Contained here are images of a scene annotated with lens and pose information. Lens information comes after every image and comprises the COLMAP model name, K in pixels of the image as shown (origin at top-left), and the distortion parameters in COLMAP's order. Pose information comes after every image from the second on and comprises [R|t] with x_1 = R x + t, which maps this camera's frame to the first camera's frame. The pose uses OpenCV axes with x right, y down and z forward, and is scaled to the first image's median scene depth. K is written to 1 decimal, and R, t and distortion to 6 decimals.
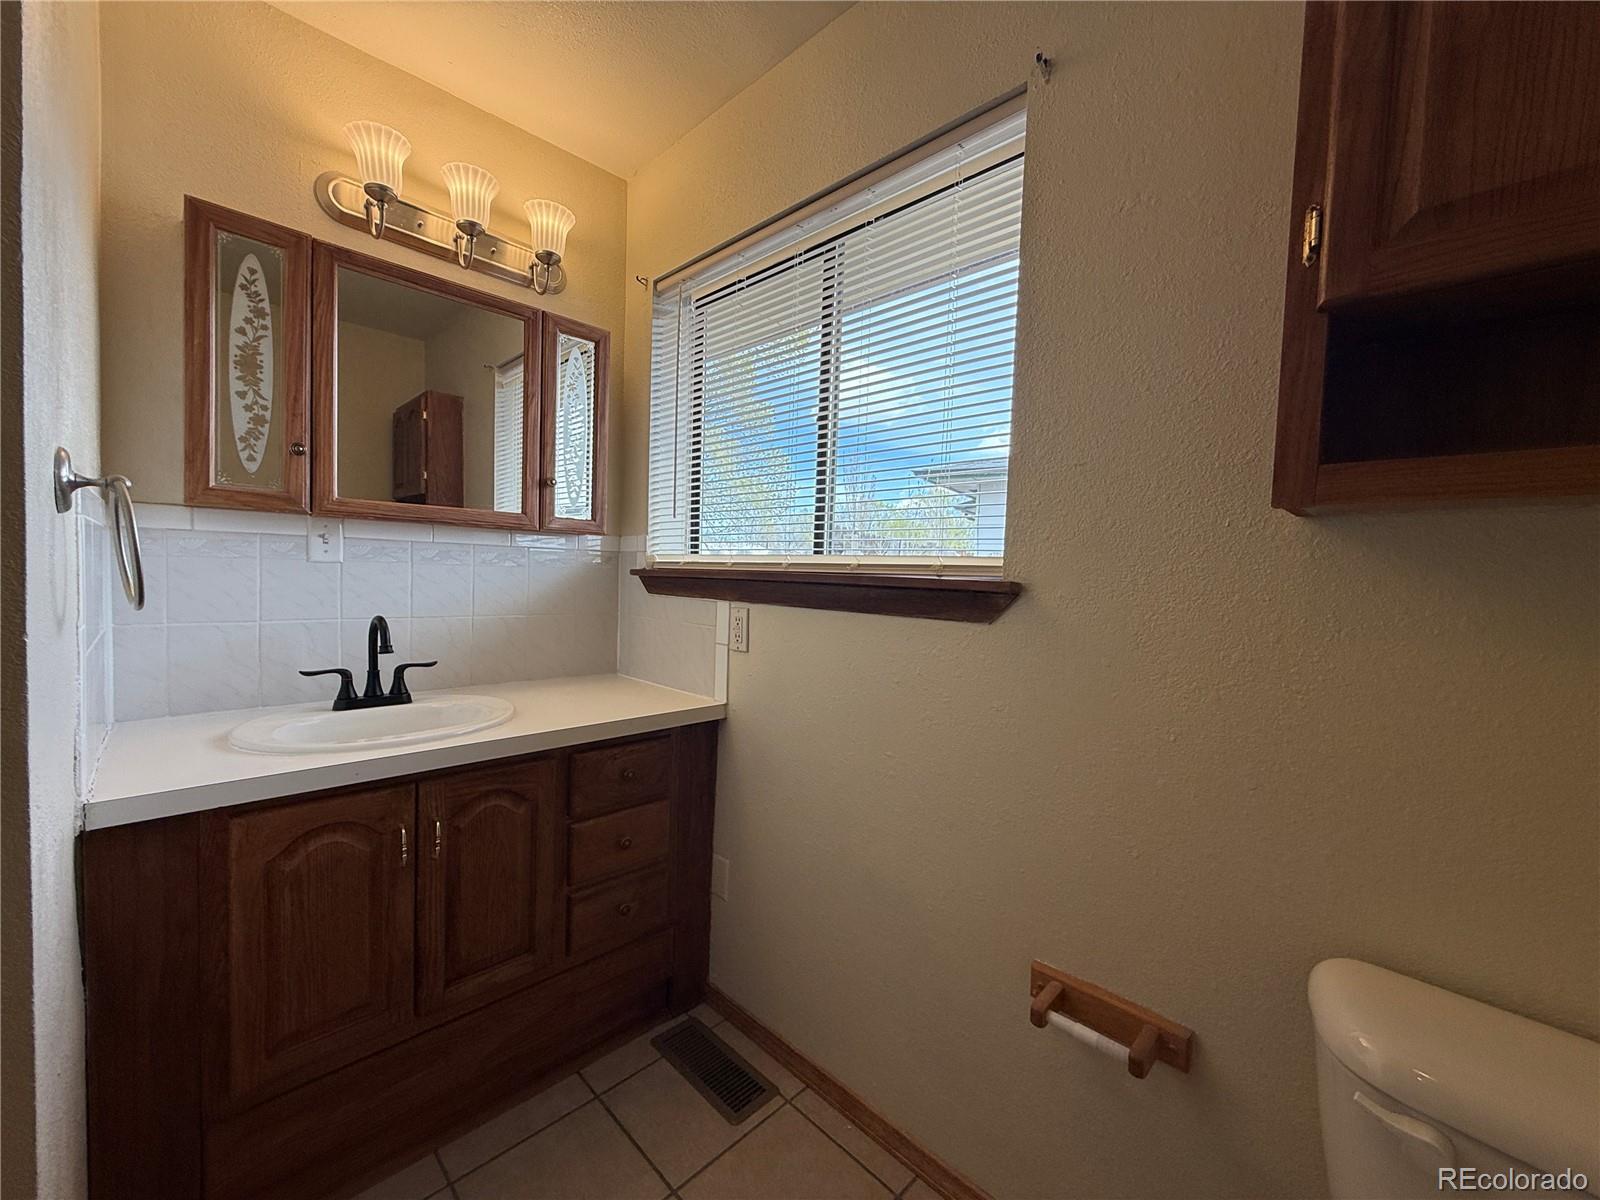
lens RADIAL K [[636.5, 0, 809.3], [0, 636.5, 597.4], [0, 0, 1]] dist [-0.001698, 0.000391]
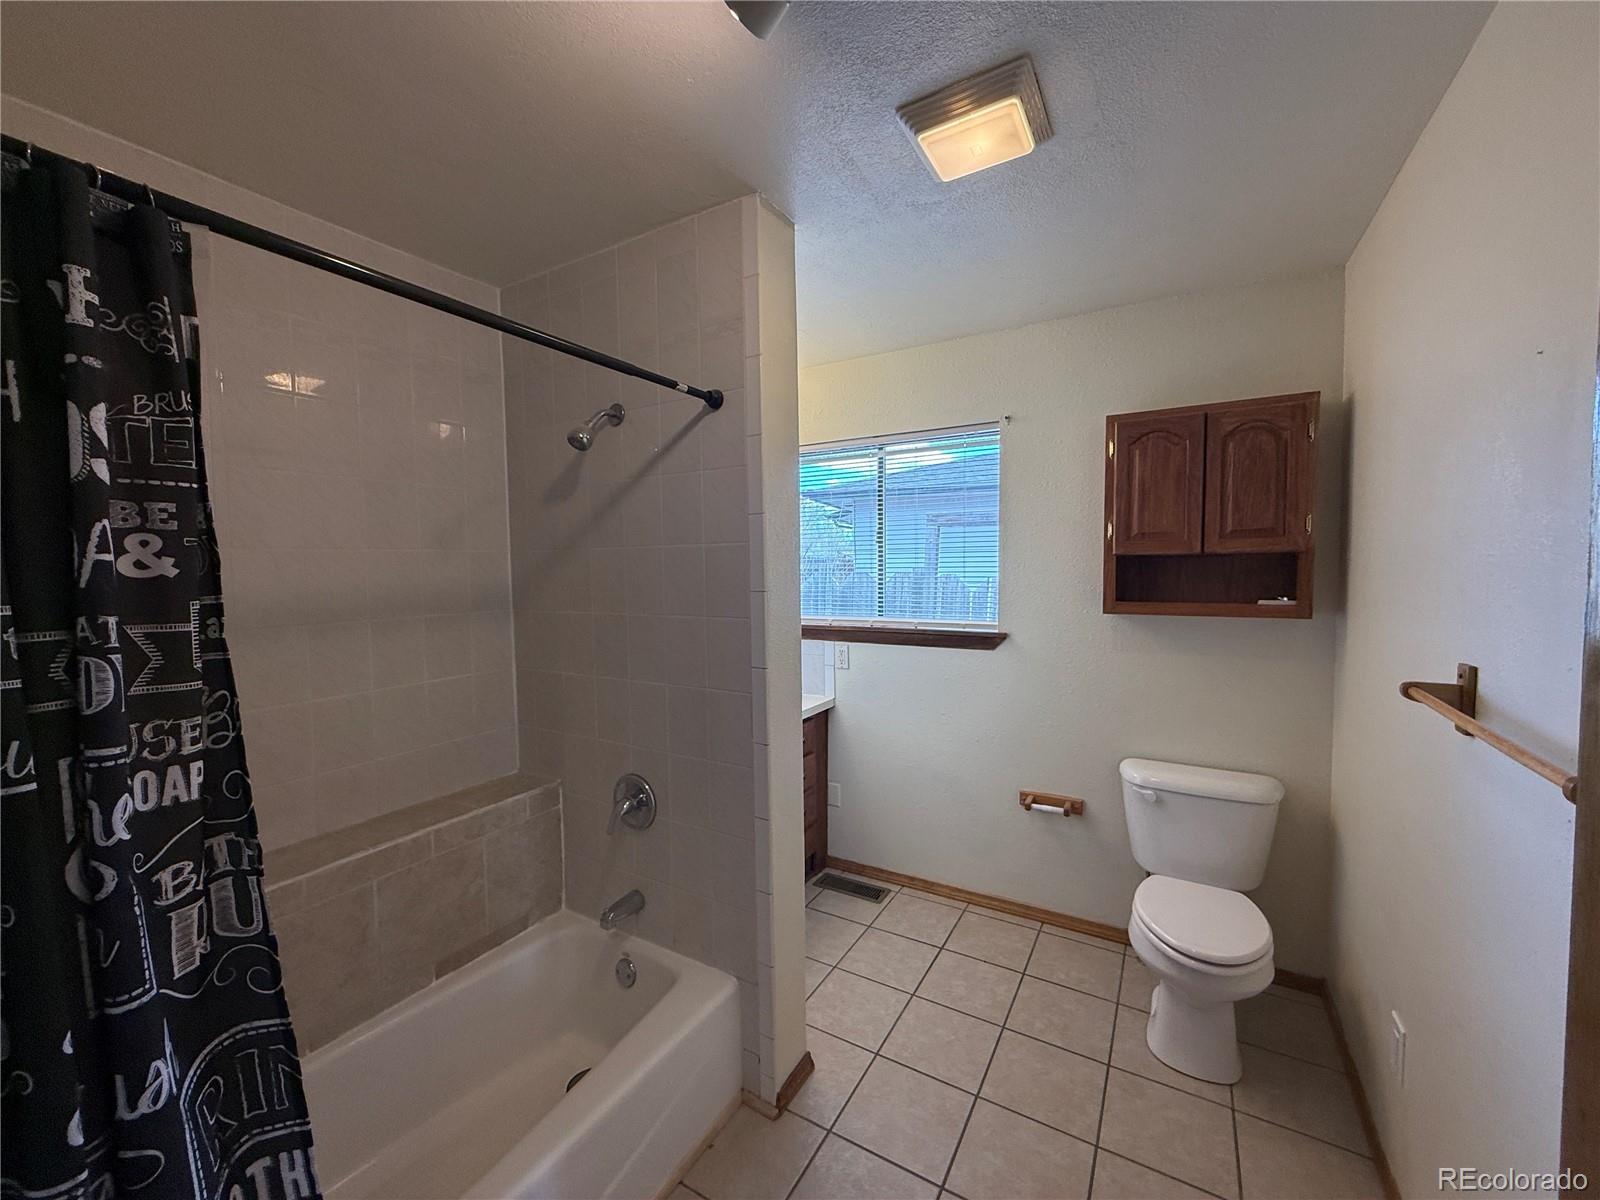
lens RADIAL K [[636.5, 0, 810.7], [0, 636.5, 600.4], [0, 0, 1]] dist [-0.001698, 0.000391]
pose [[0.969545, -0.059587, 0.237555, -0.927794], [0.056203, 0.998198, 0.021000, -0.231753], [-0.238378, -0.007009, 0.971147, -1.119459]]
